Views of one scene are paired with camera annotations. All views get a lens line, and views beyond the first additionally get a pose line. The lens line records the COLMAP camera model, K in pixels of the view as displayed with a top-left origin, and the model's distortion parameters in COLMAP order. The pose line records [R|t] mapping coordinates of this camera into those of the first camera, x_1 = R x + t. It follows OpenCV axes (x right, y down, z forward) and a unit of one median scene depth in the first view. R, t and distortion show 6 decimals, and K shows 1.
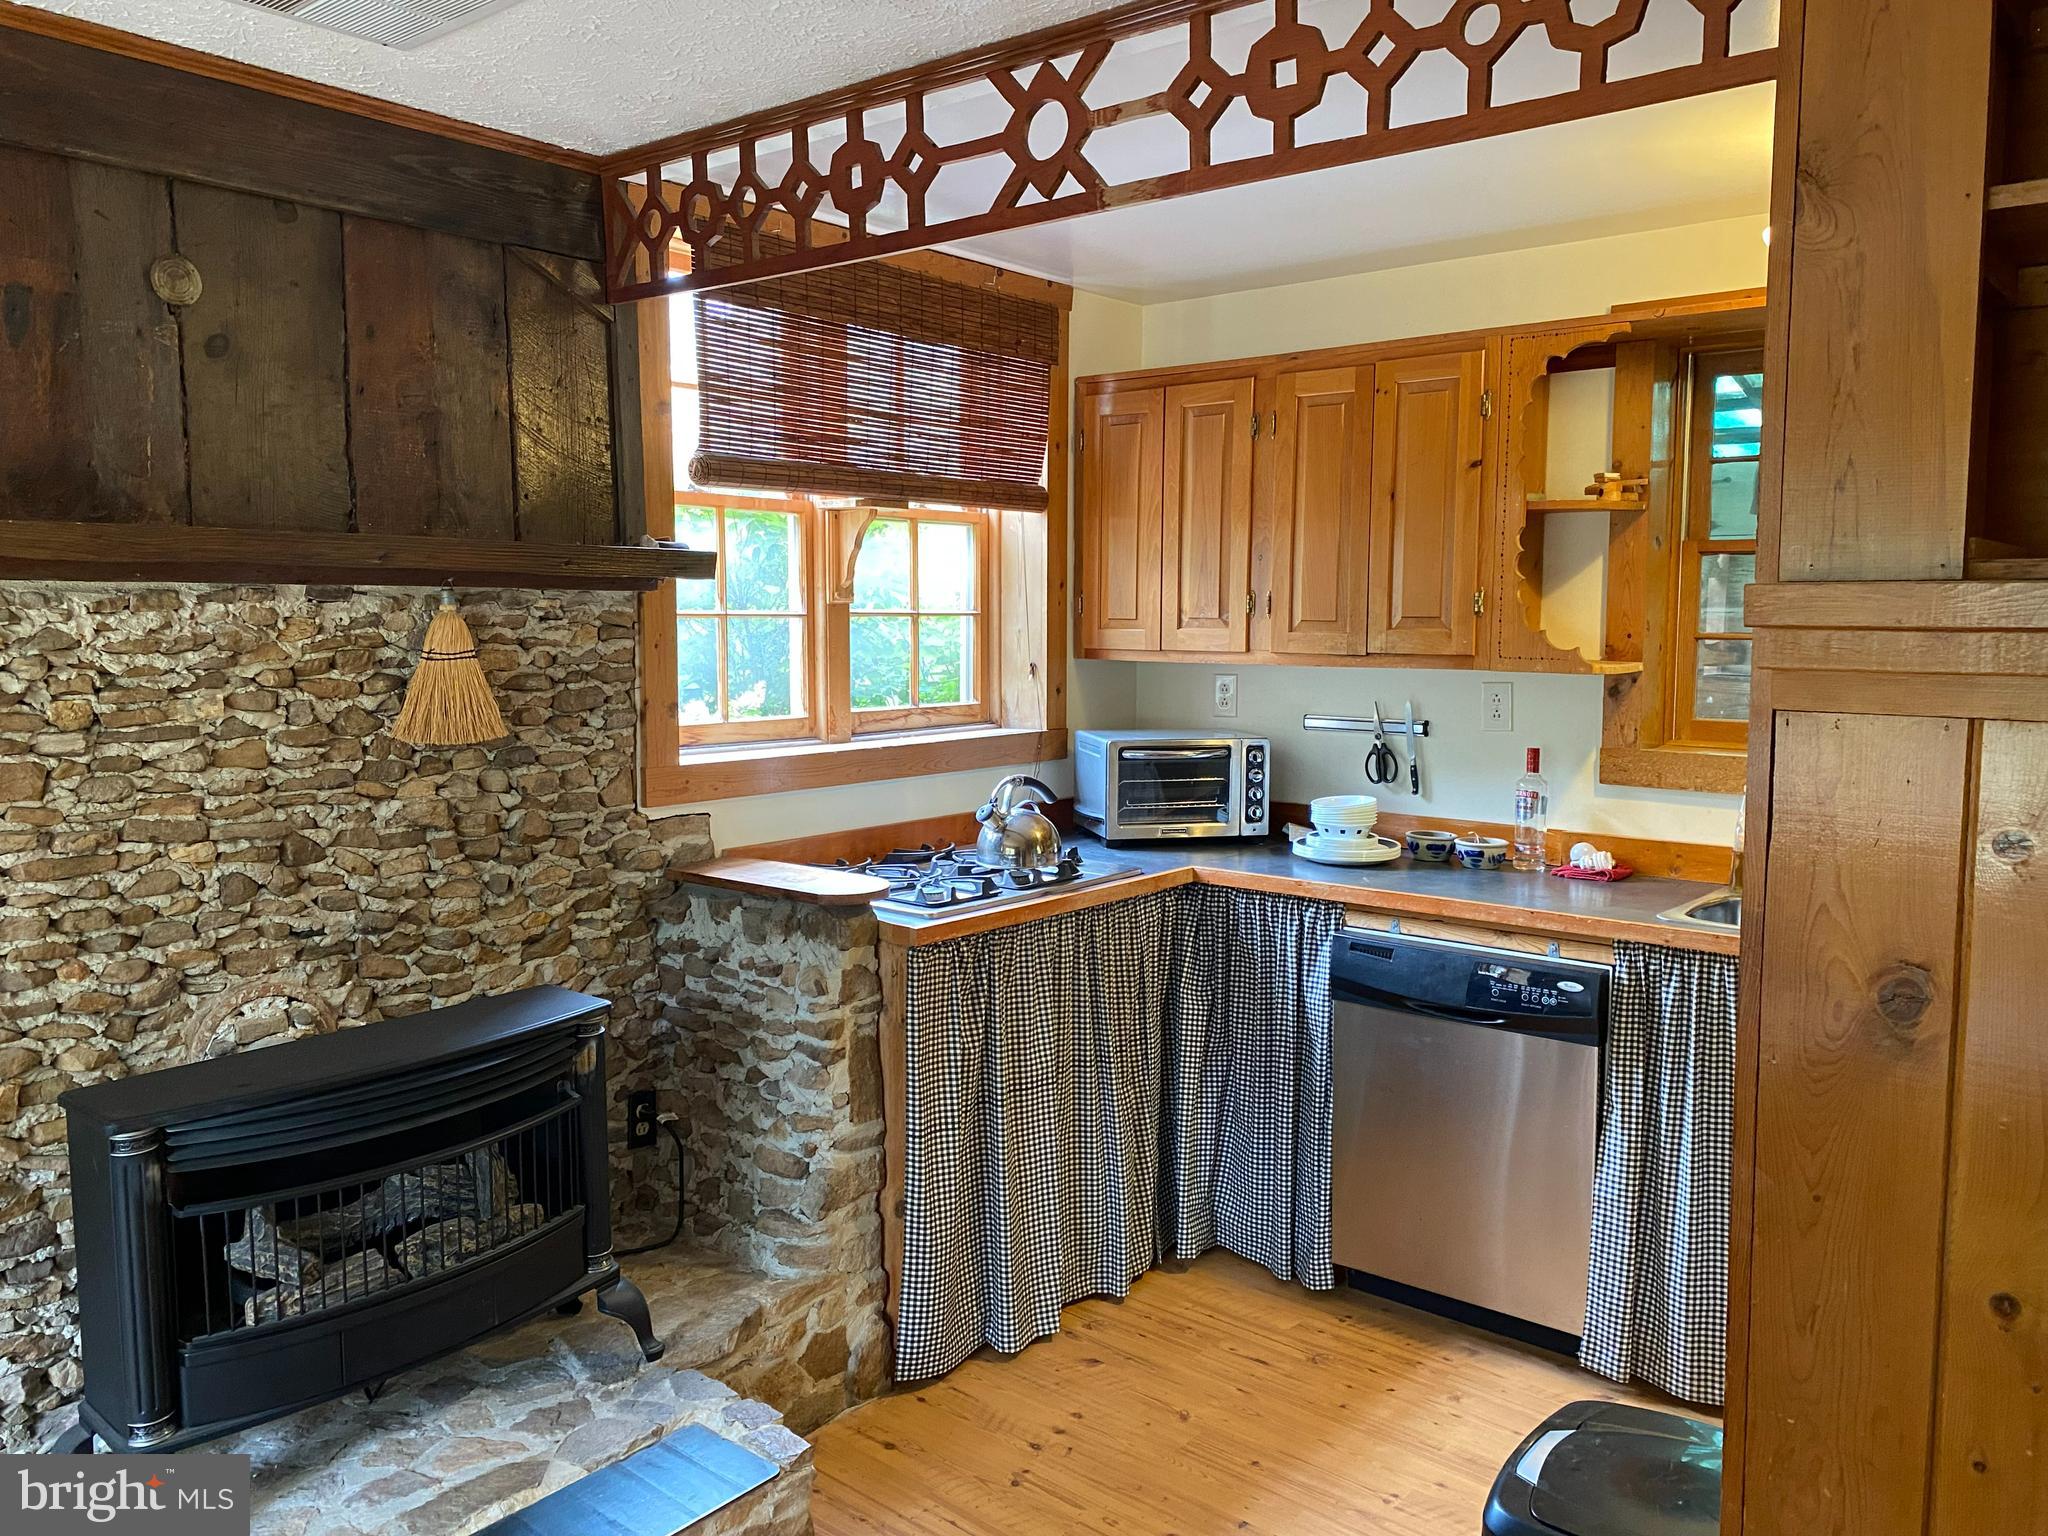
lens RADIAL K [[1547.4, 0, 1005.1], [0, 1547.4, 728.7], [0, 0, 1]] dist [0.029895, -0.030915]
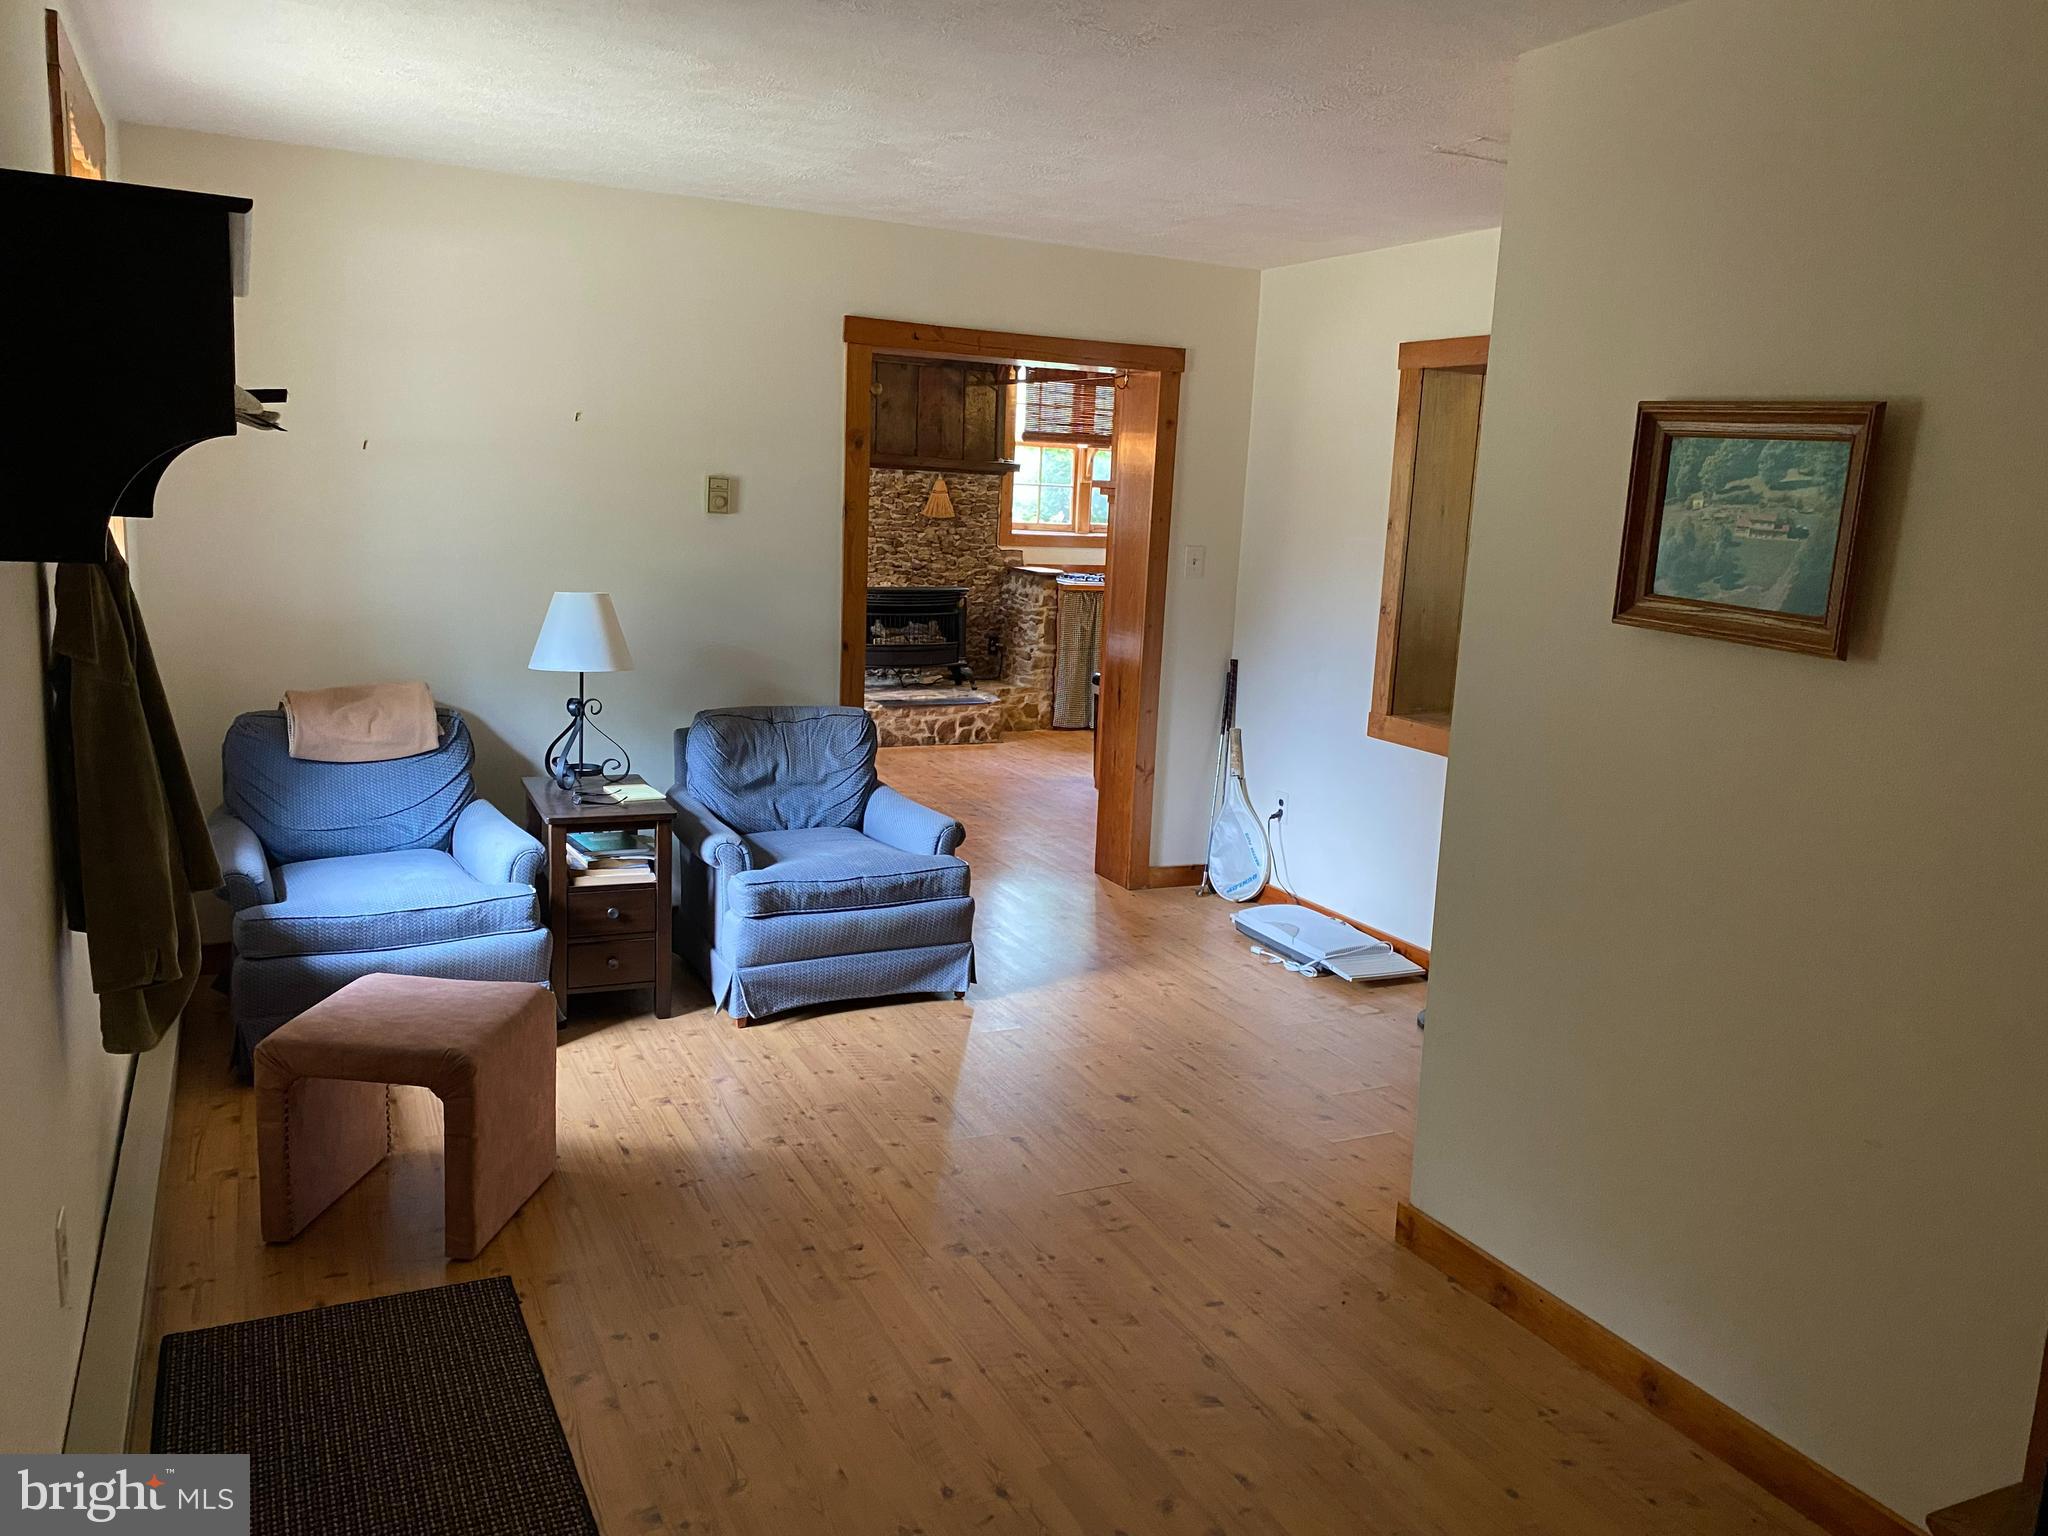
lens RADIAL K [[1547.4, 0, 1041.2], [0, 1547.4, 788.4], [0, 0, 1]] dist [0.029895, -0.030915]
pose [[0.917324, 0.115127, -0.381134, 1.364246], [-0.075600, 0.990232, 0.117158, 0.204157], [0.390899, -0.078658, 0.917067, -2.344387]]
